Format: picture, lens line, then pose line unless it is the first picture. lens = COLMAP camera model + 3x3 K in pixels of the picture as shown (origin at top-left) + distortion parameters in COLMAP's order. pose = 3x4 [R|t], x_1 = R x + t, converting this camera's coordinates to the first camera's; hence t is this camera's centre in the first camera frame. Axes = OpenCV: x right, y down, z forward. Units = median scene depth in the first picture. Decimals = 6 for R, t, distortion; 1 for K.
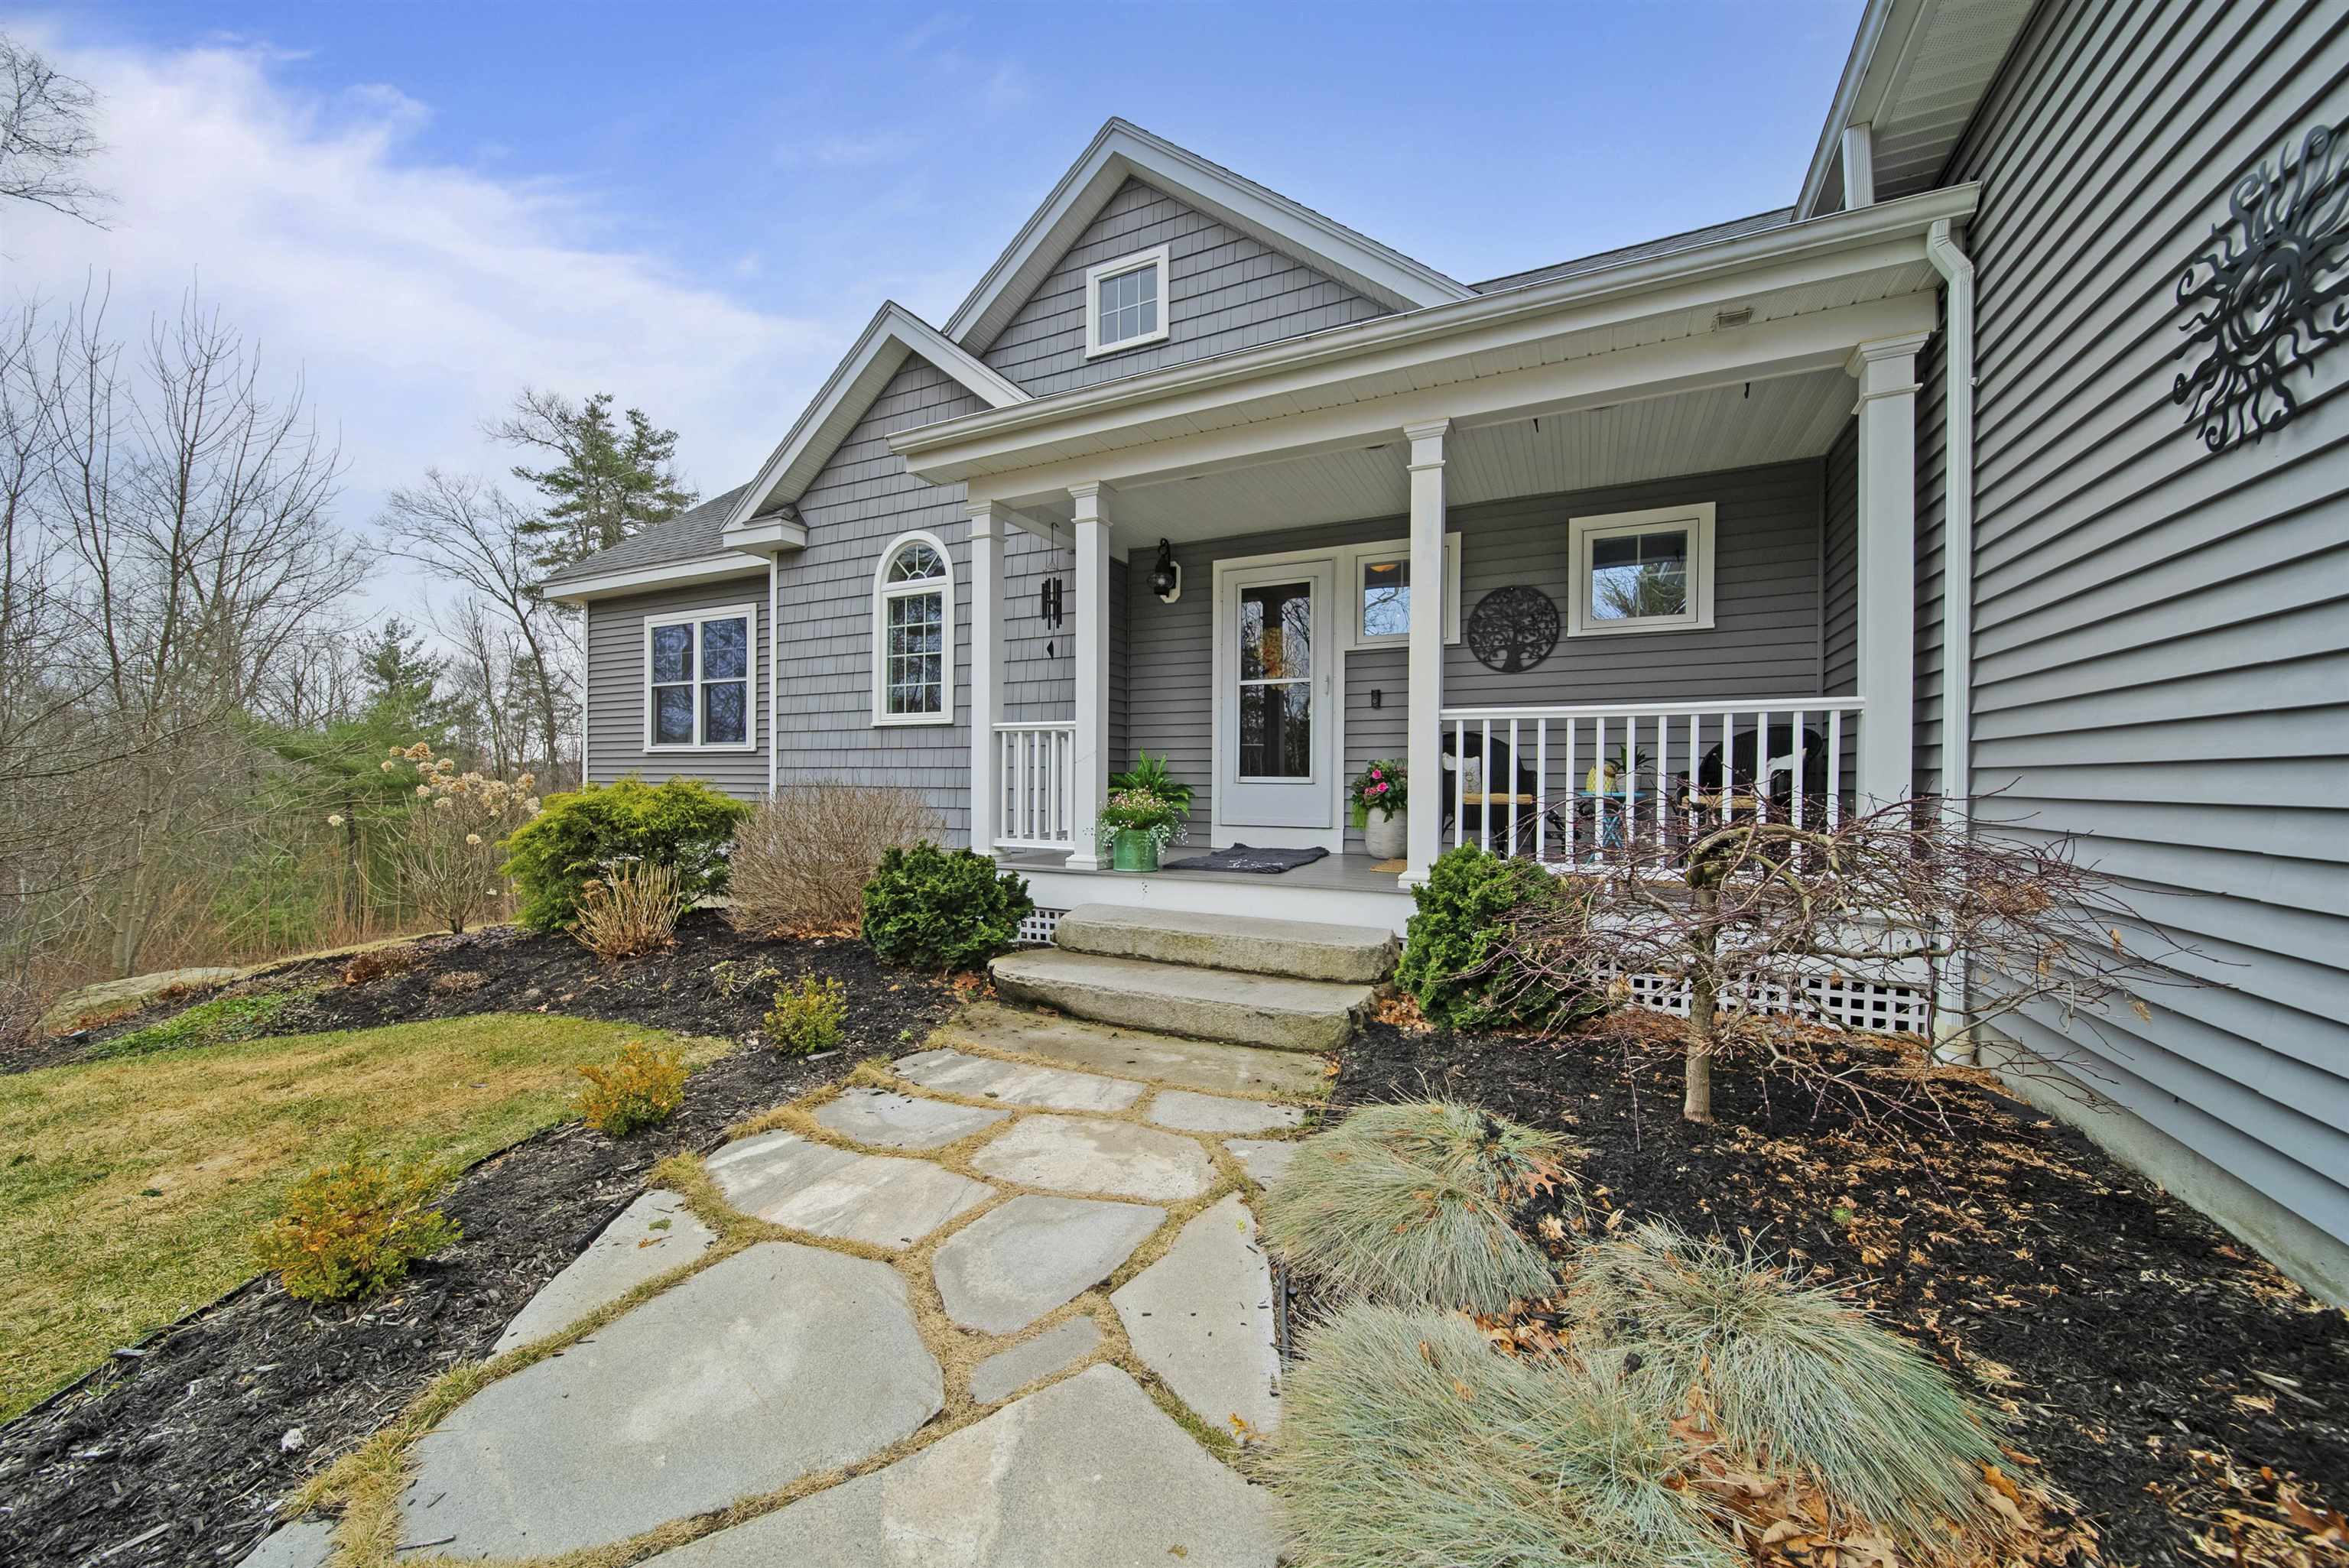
lens RADIAL K [[854.3, 0, 1174.5], [0, 854.3, 784.0], [0, 0, 1]] dist [0.019877, 0.000068]
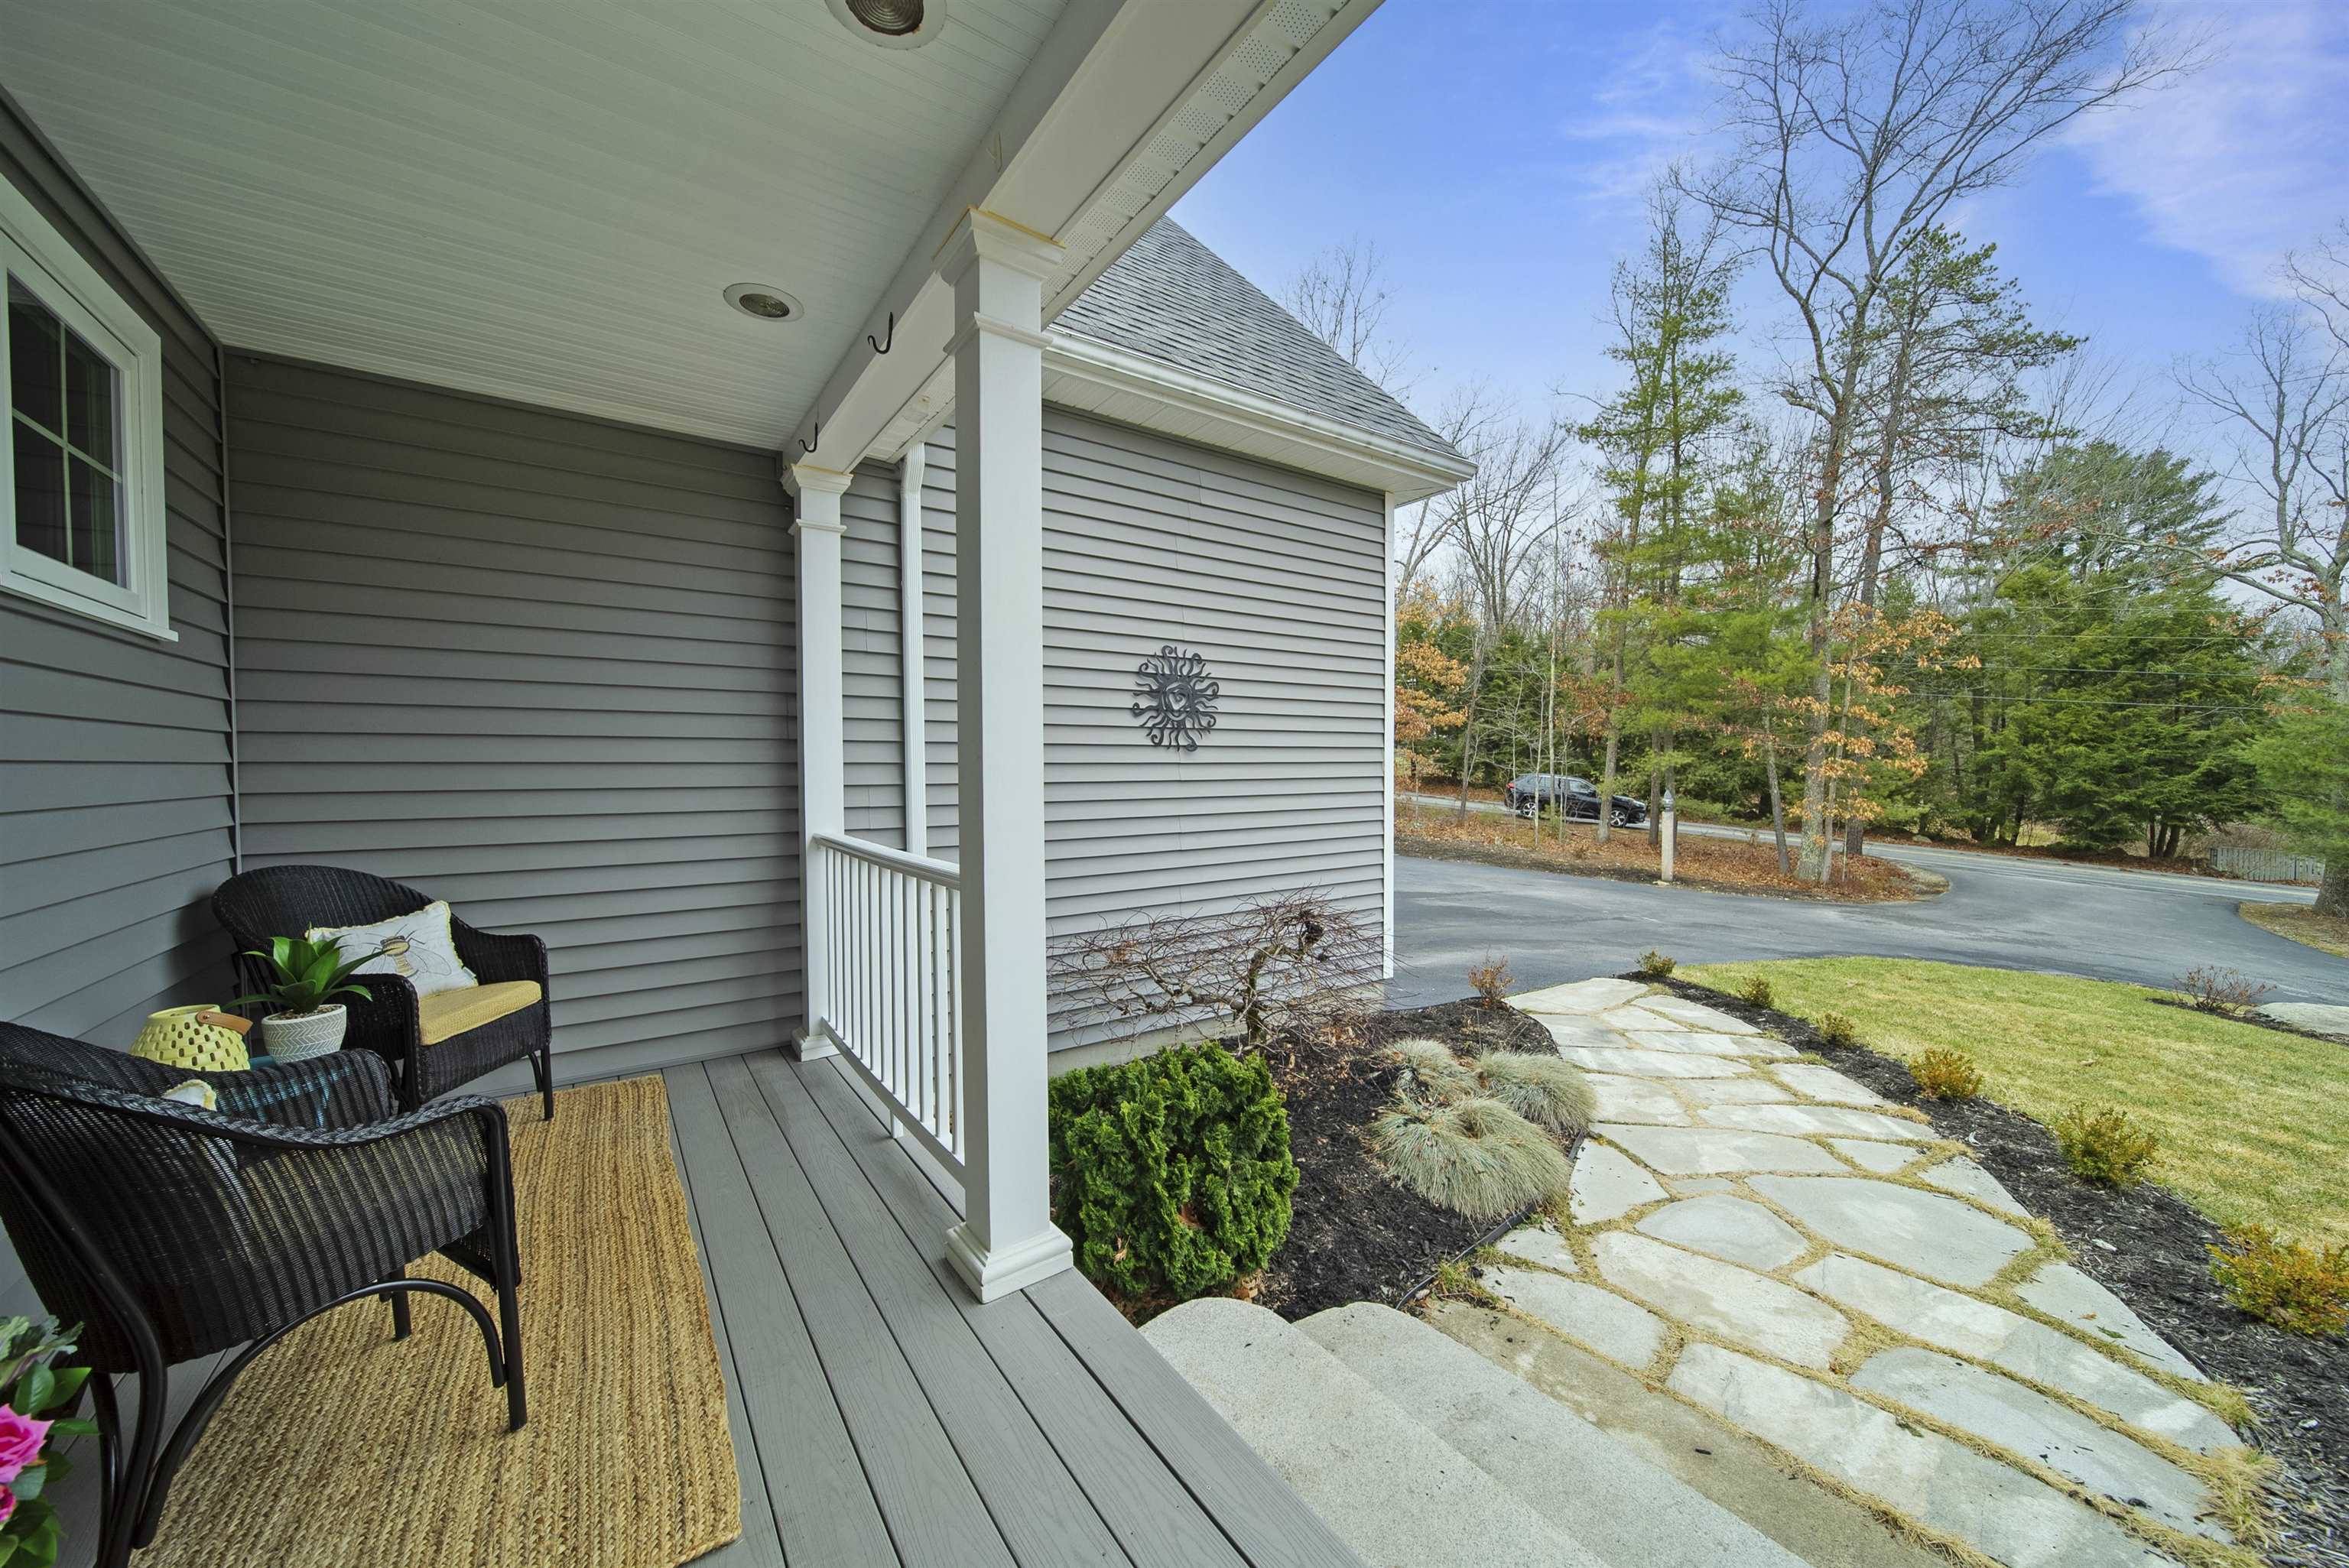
lens RADIAL K [[854.3, 0, 1174.5], [0, 854.3, 784.0], [0, 0, 1]] dist [0.019877, 0.000068]
pose [[-0.879887, -0.011381, 0.475047, -0.009332], [-0.001864, 0.999788, 0.020501, -0.273143], [-0.475180, 0.017154, -0.879722, 2.525010]]
